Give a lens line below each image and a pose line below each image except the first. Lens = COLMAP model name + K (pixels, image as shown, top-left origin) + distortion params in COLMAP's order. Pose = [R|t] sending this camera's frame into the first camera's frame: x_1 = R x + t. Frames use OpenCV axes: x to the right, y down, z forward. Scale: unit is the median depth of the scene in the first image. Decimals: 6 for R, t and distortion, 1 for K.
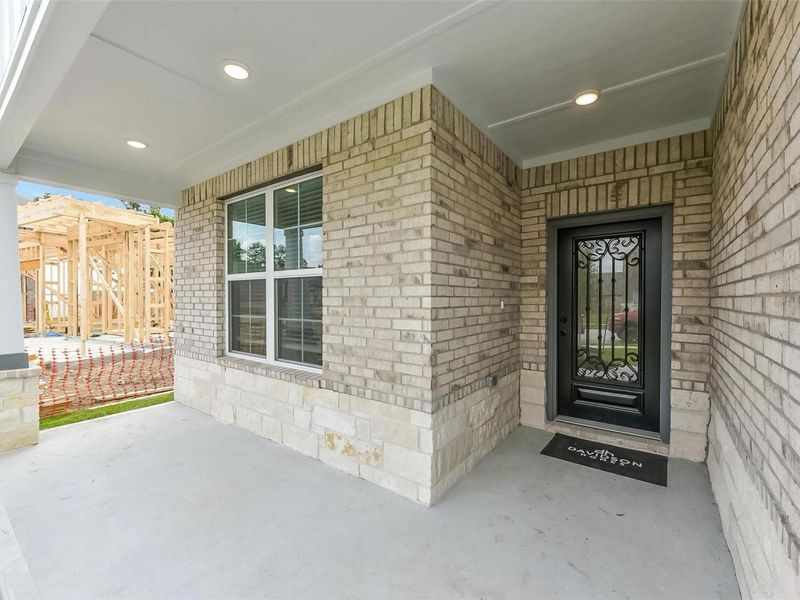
lens RADIAL K [[348.1, 0, 400.0], [0, 348.1, 300.0], [0, 0, 1]] dist [0.000509, 0.000243]
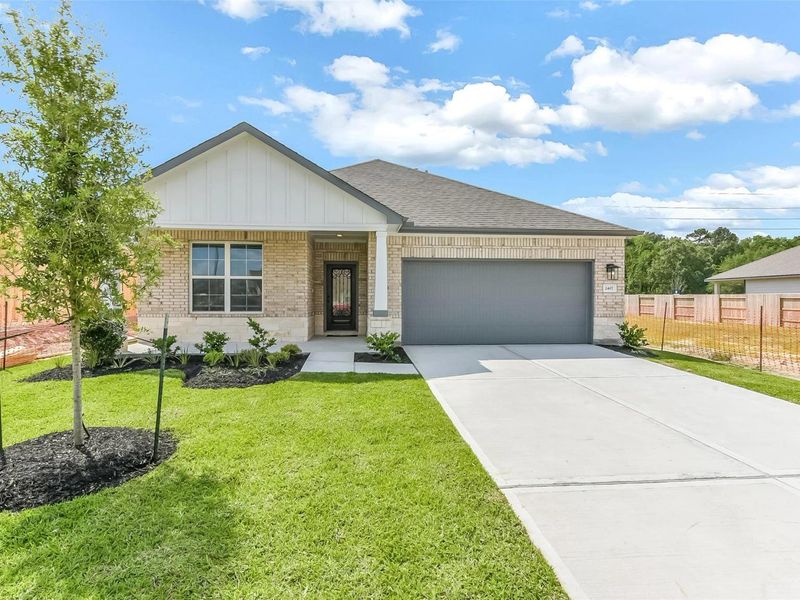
lens RADIAL K [[348.1, 0, 400.0], [0, 348.1, 300.0], [0, 0, 1]] dist [0.000509, 0.000243]
pose [[0.719515, -0.006660, 0.694445, -1.262109], [0.004238, 0.999978, 0.005199, 0.084272], [-0.694464, -0.000797, 0.719527, -1.690290]]
